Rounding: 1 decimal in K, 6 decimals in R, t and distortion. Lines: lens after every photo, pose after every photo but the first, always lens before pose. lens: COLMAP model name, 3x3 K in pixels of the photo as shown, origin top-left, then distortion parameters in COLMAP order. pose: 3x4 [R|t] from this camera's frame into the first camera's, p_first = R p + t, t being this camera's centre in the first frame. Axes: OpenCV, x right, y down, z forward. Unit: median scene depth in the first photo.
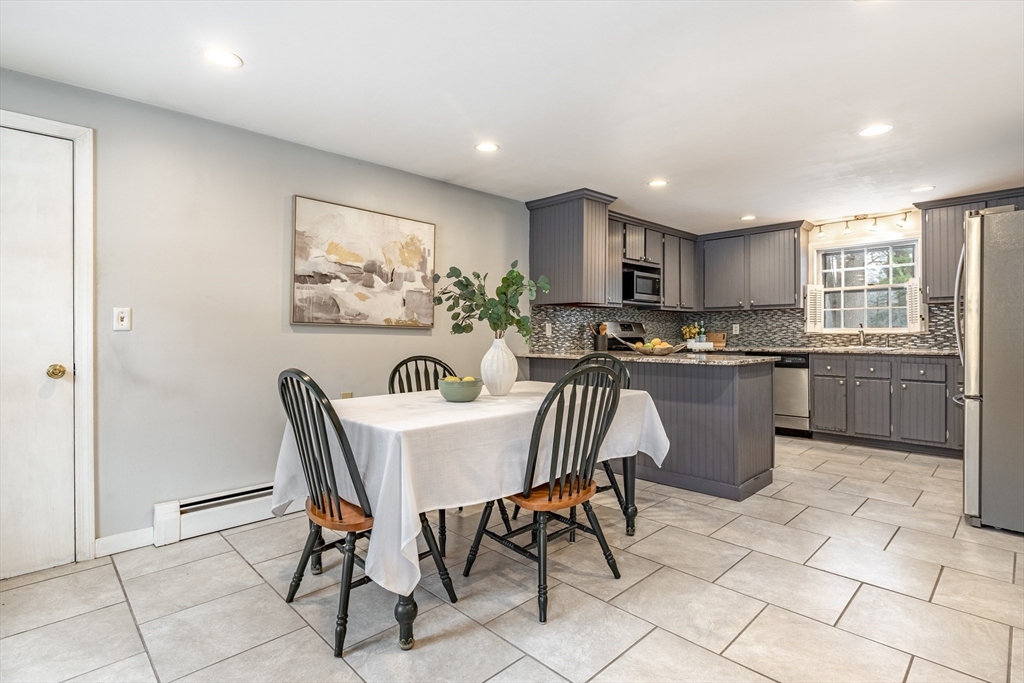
lens RADIAL K [[516.3, 0, 512.3], [0, 516.3, 335.5], [0, 0, 1]] dist [-0.005175, -0.000253]
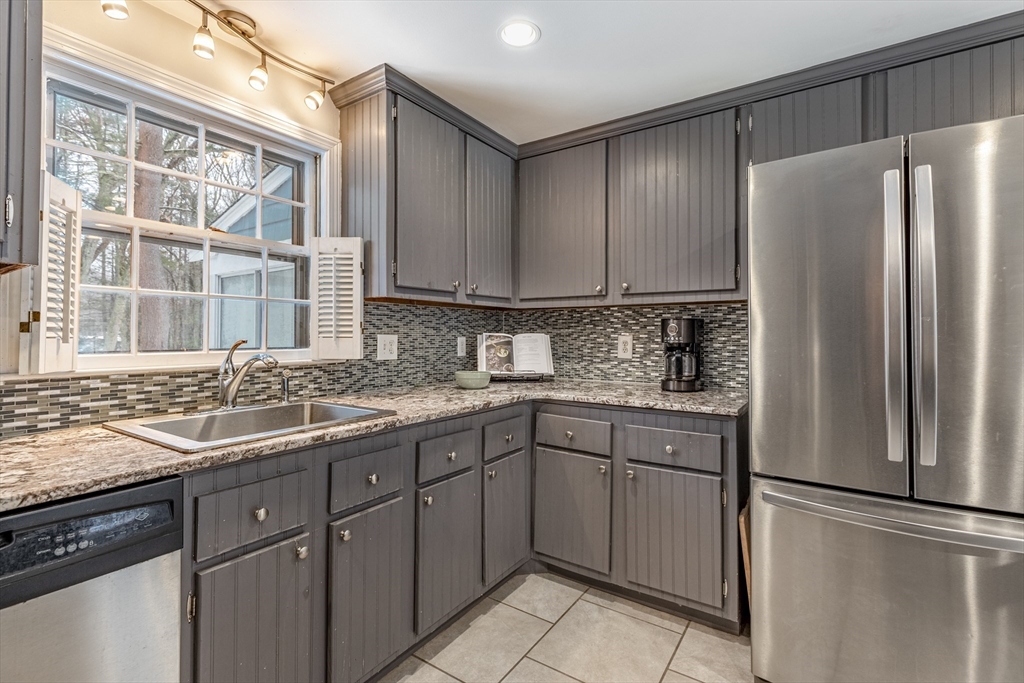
lens RADIAL K [[469.4, 0, 519.0], [0, 469.4, 329.5], [0, 0, 1]] dist [0.007197, -0.001904]
pose [[-0.213579, 0.016865, 0.976780, 0.366941], [0.000213, 0.999852, -0.017216, -0.026407], [-0.976926, -0.003469, -0.213551, 0.957023]]
